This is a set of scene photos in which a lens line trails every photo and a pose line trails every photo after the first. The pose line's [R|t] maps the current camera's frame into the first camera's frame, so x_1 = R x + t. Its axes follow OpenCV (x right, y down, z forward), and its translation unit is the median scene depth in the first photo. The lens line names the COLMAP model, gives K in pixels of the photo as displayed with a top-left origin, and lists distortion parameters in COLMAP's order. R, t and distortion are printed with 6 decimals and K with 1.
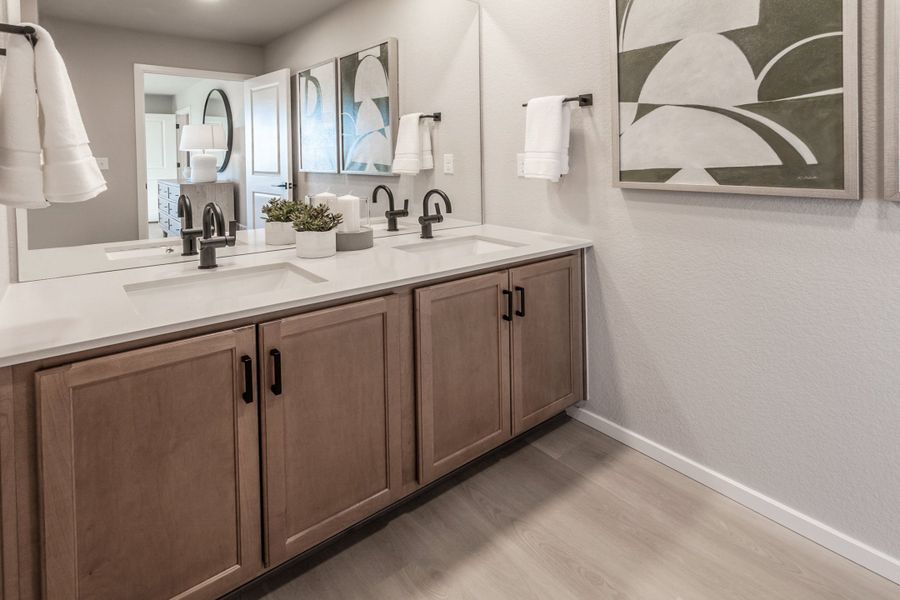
lens RADIAL K [[421.8, 0, 449.1], [0, 421.8, 160.2], [0, 0, 1]] dist [0.000597, 0.000663]
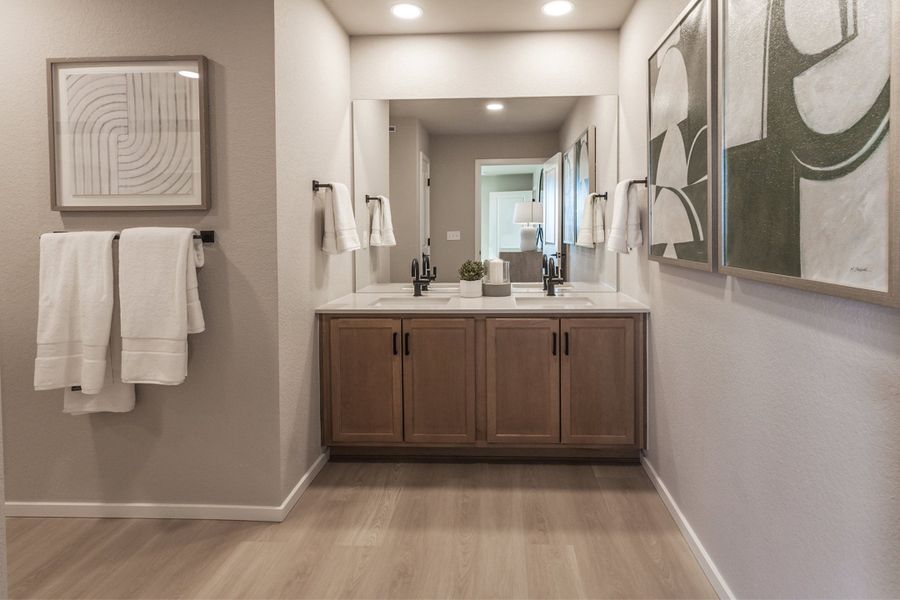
lens RADIAL K [[497.1, 0, 449.3], [0, 497.1, 222.9], [0, 0, 1]] dist [0.000171, 0.000654]
pose [[0.674147, -0.016726, -0.738408, 1.057921], [0.004407, 0.999817, -0.018623, -0.012711], [0.738584, 0.009301, 0.674098, -0.308335]]
